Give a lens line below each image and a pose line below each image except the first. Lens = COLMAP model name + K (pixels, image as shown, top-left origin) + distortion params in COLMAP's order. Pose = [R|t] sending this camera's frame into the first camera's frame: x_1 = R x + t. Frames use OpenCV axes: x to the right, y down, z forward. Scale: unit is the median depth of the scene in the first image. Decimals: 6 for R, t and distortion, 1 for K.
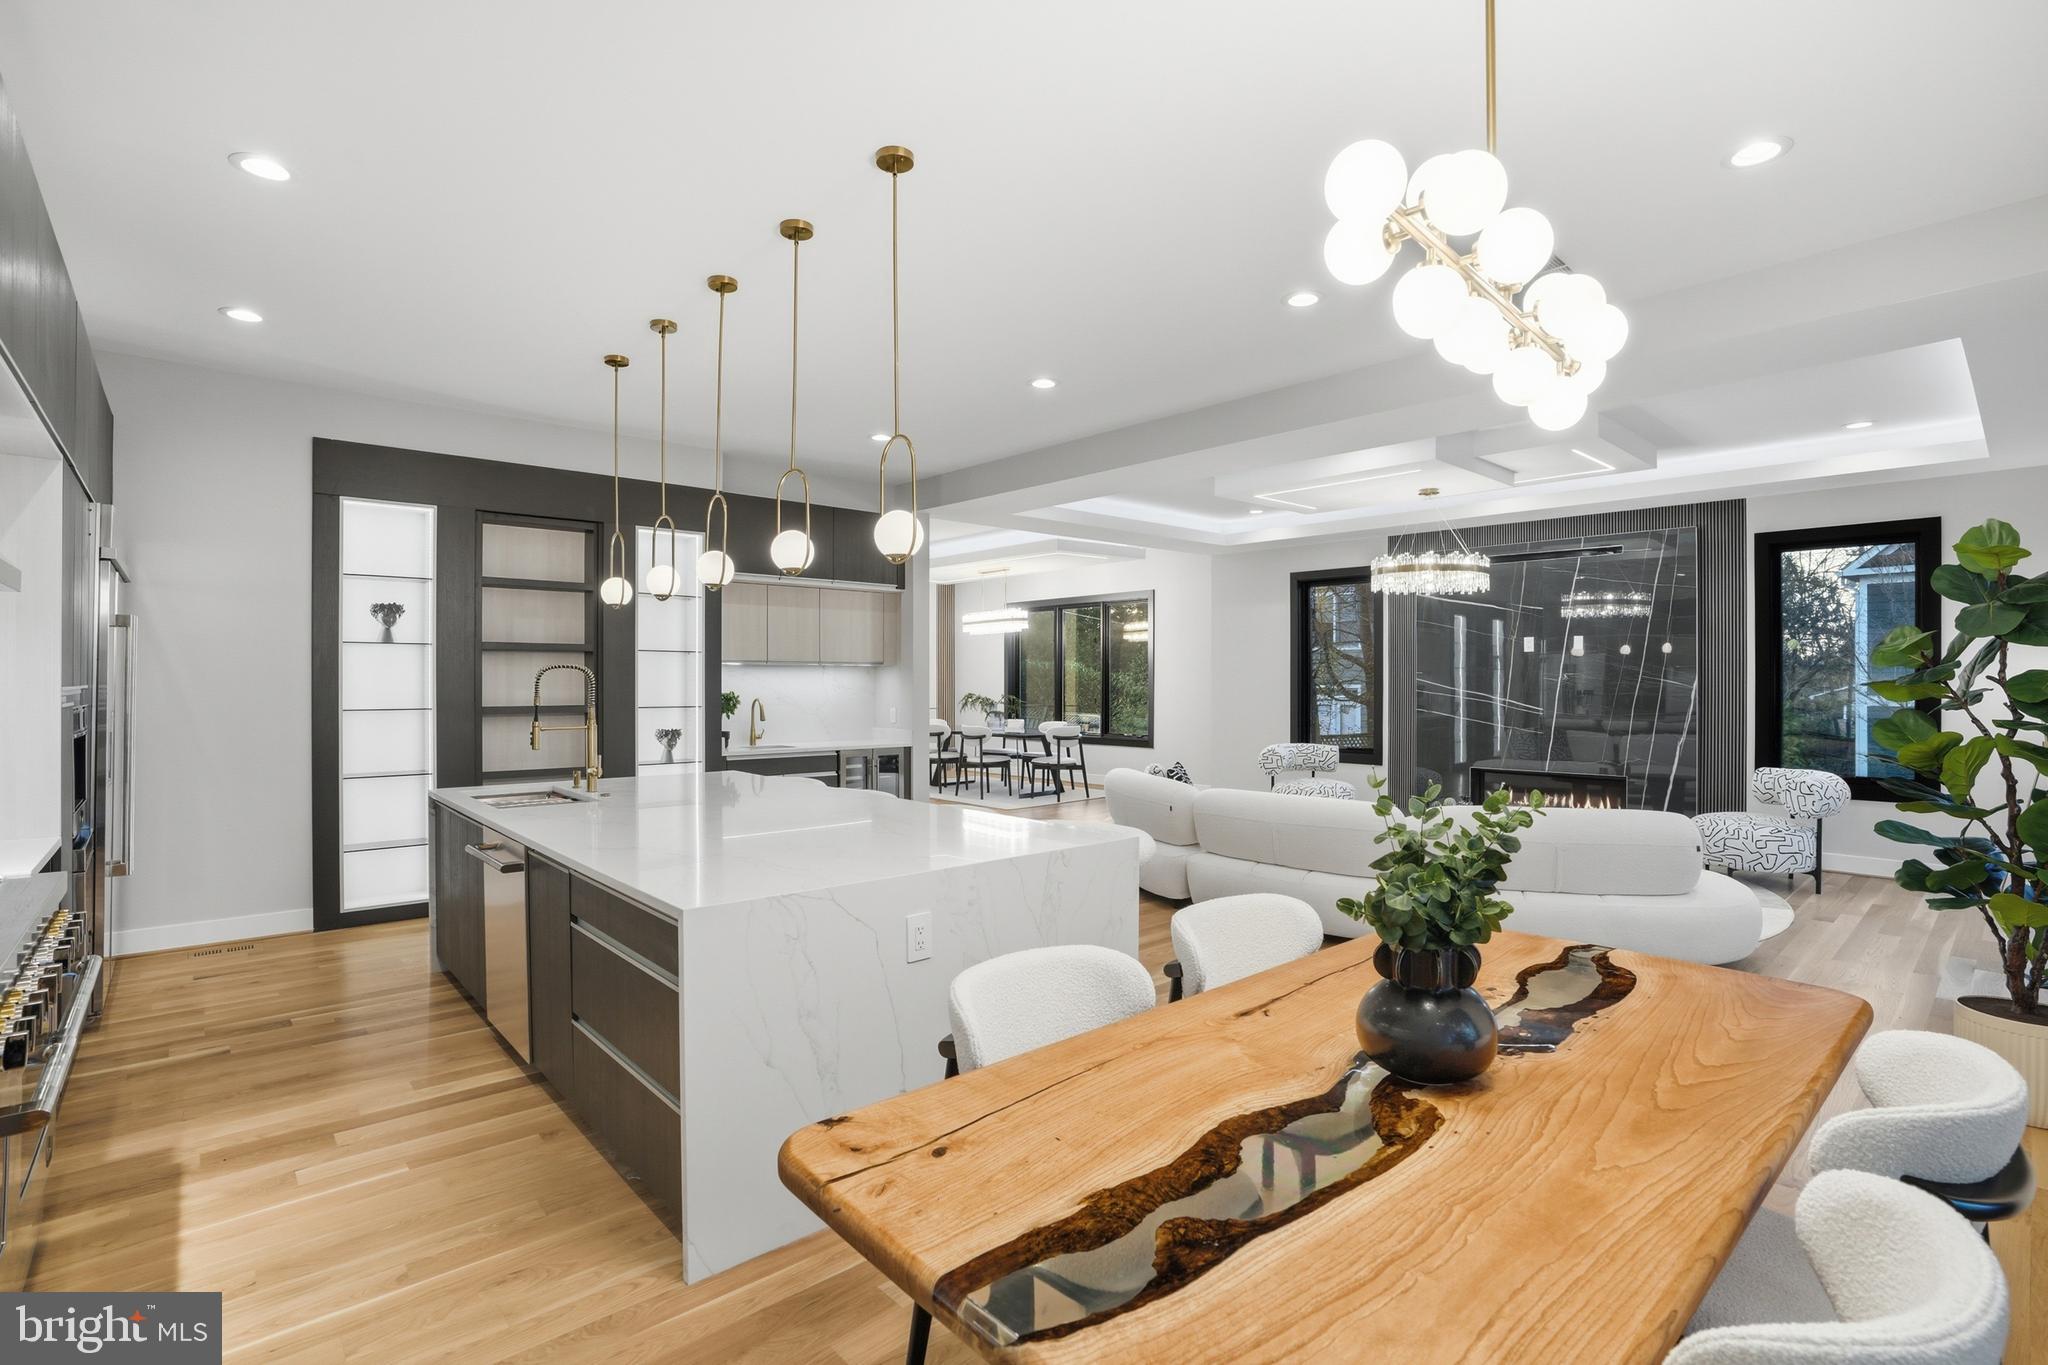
lens RADIAL K [[952.3, 0, 1023.4], [0, 952.3, 688.5], [0, 0, 1]] dist [-0.031157, 0.003377]
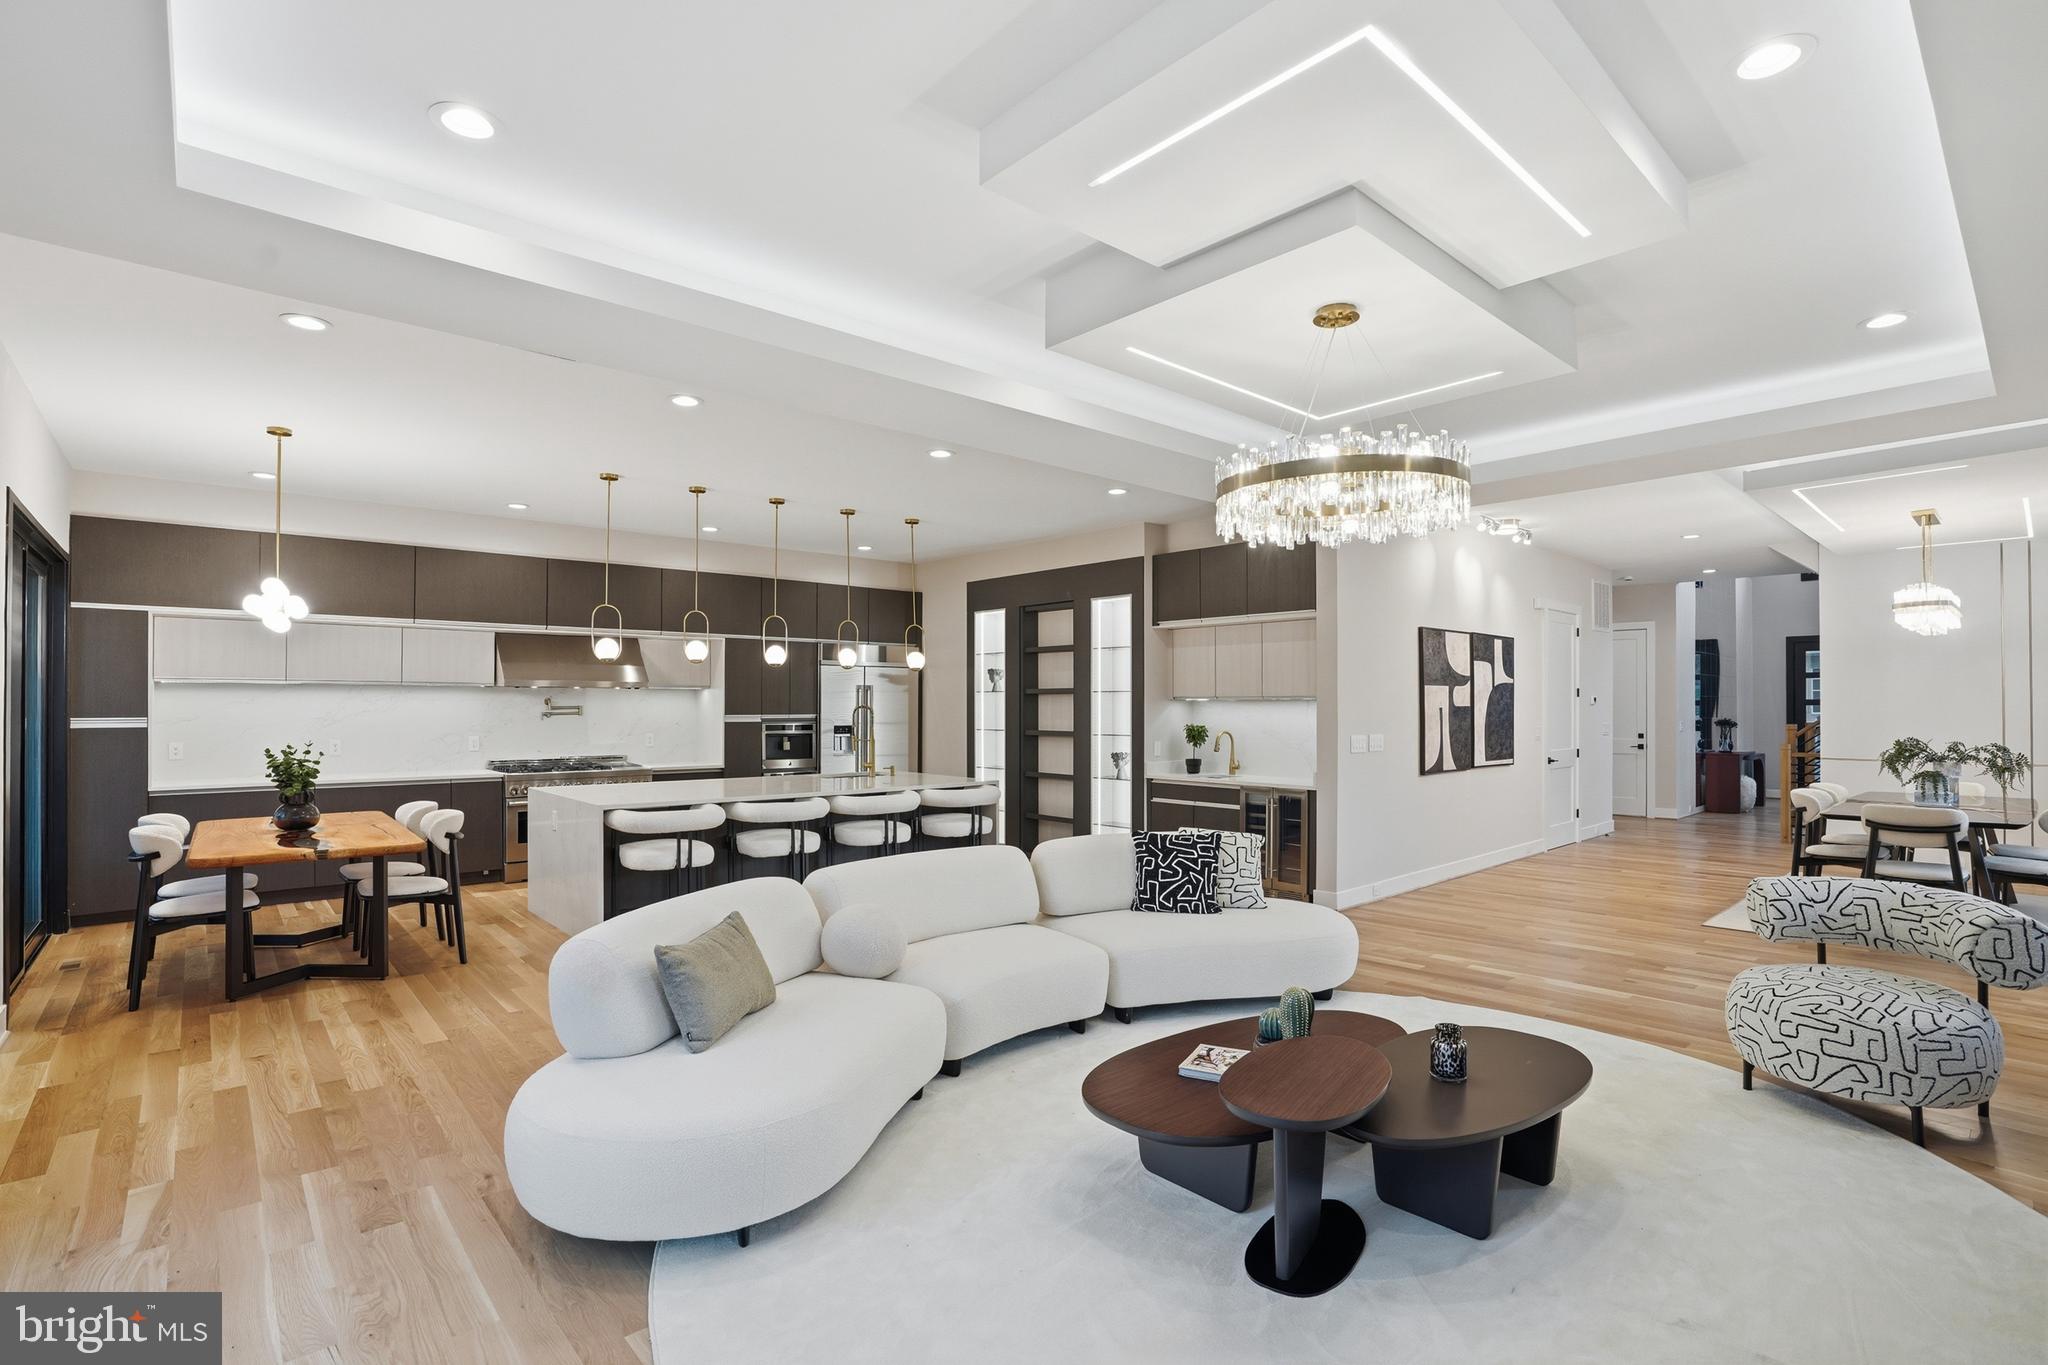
lens RADIAL K [[952.3, 0, 1021.4], [0, 952.3, 693.2], [0, 0, 1]] dist [-0.031157, 0.003377]
pose [[0.004355, -0.001880, -0.999989, 1.073222], [-0.002246, 0.999996, -0.001889, -0.040541], [0.999988, 0.002254, 0.004351, 1.026572]]
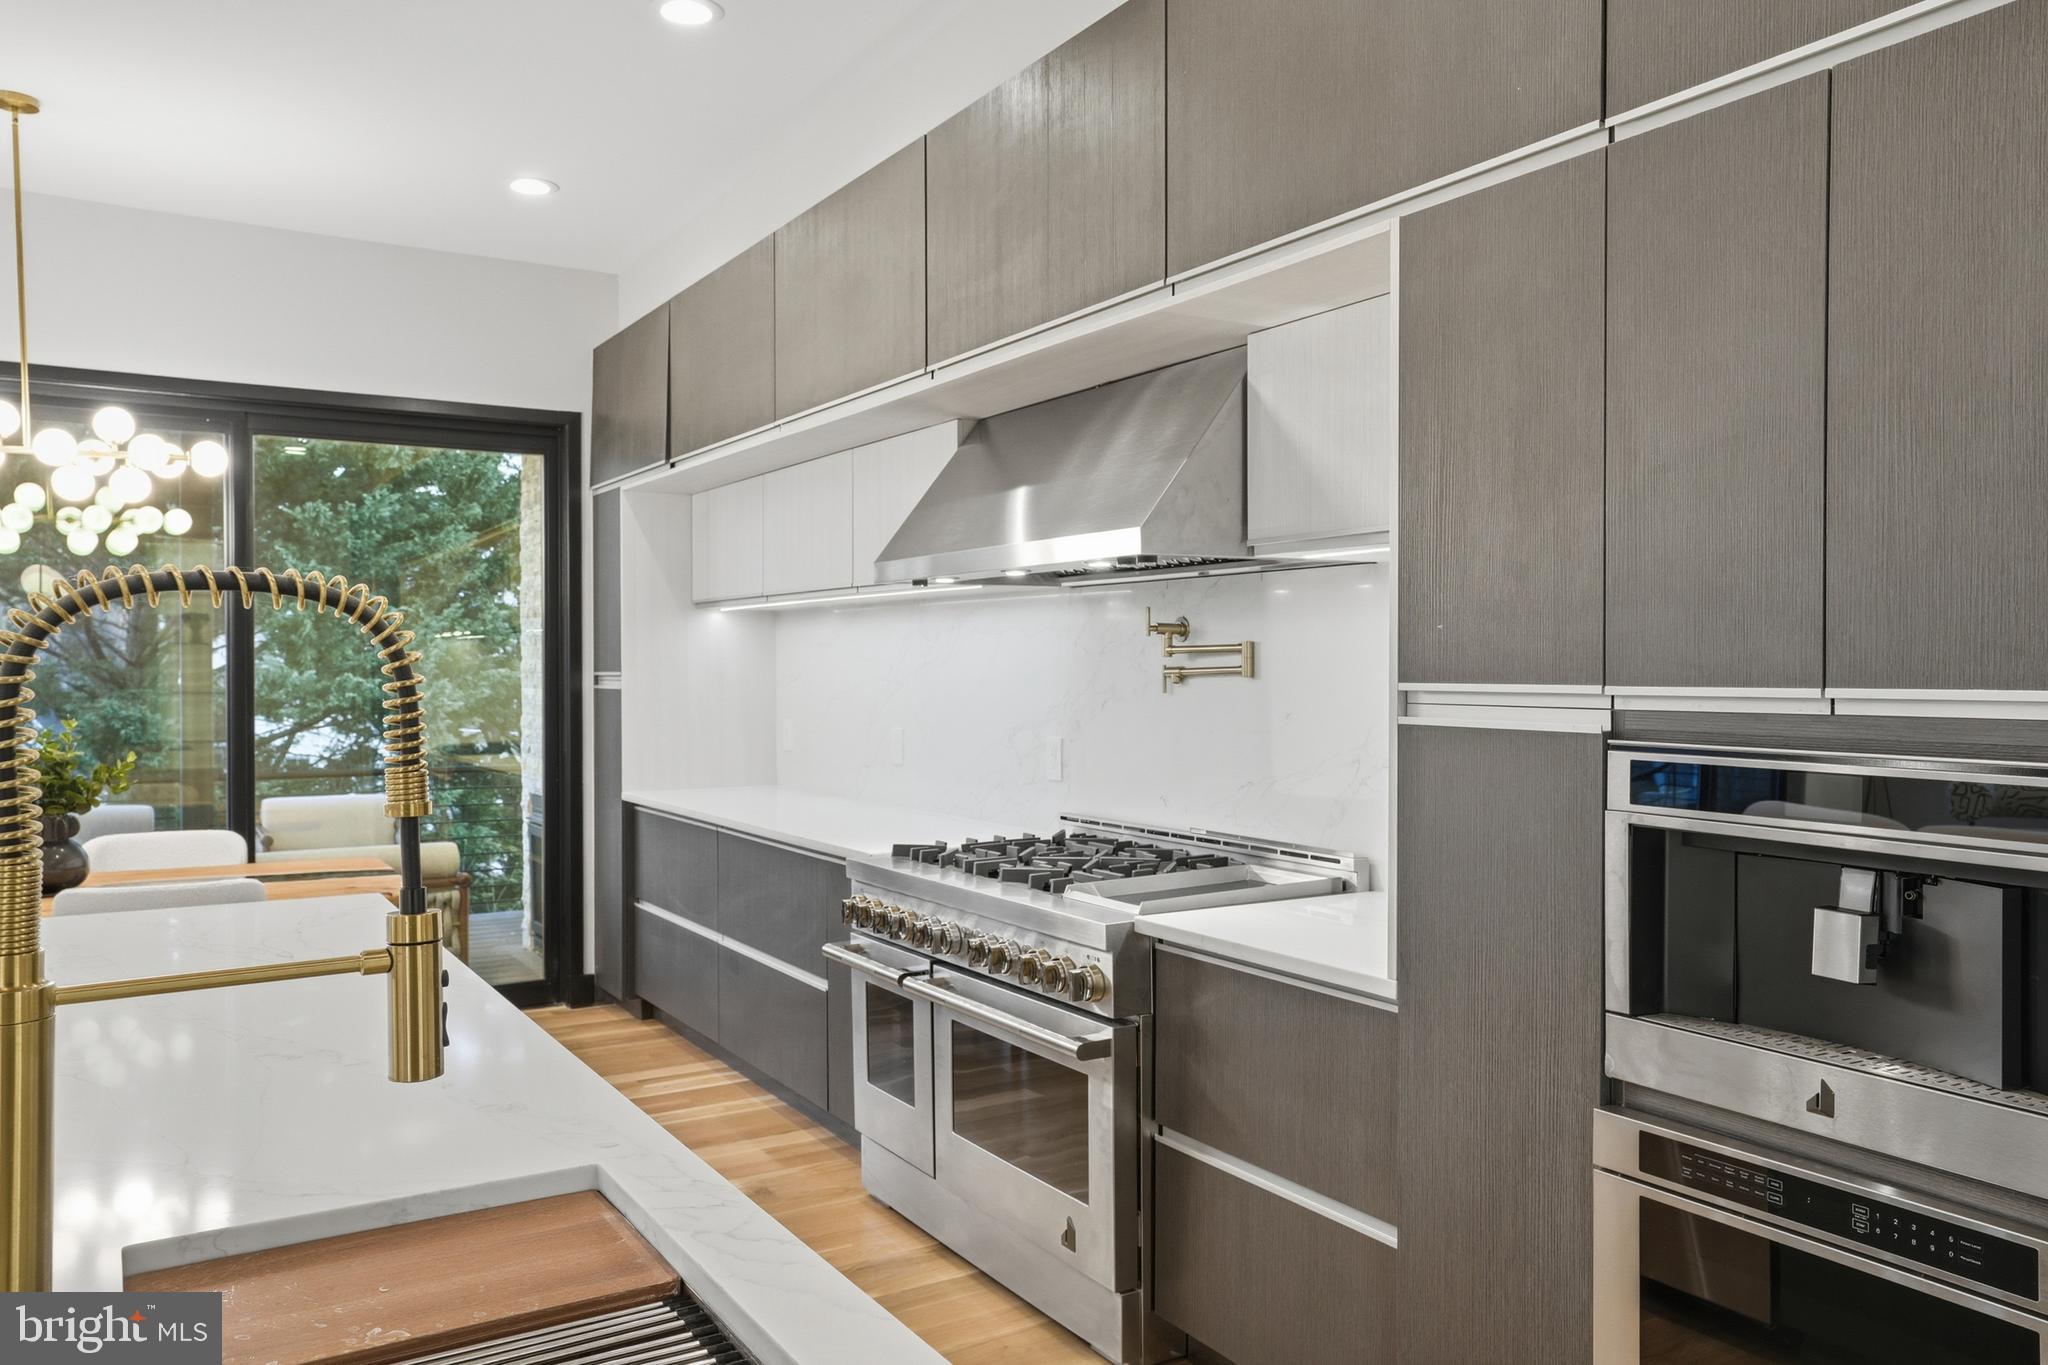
lens RADIAL K [[1543.9, 0, 1025.0], [0, 1543.9, 689.0], [0, 0, 1]] dist [0.013842, 0.007937]
pose [[-0.983690, 0.004522, 0.179813, -0.527543], [0.006569, 0.999920, 0.010792, -0.008808], [-0.179750, 0.011797, -0.983642, 0.976353]]
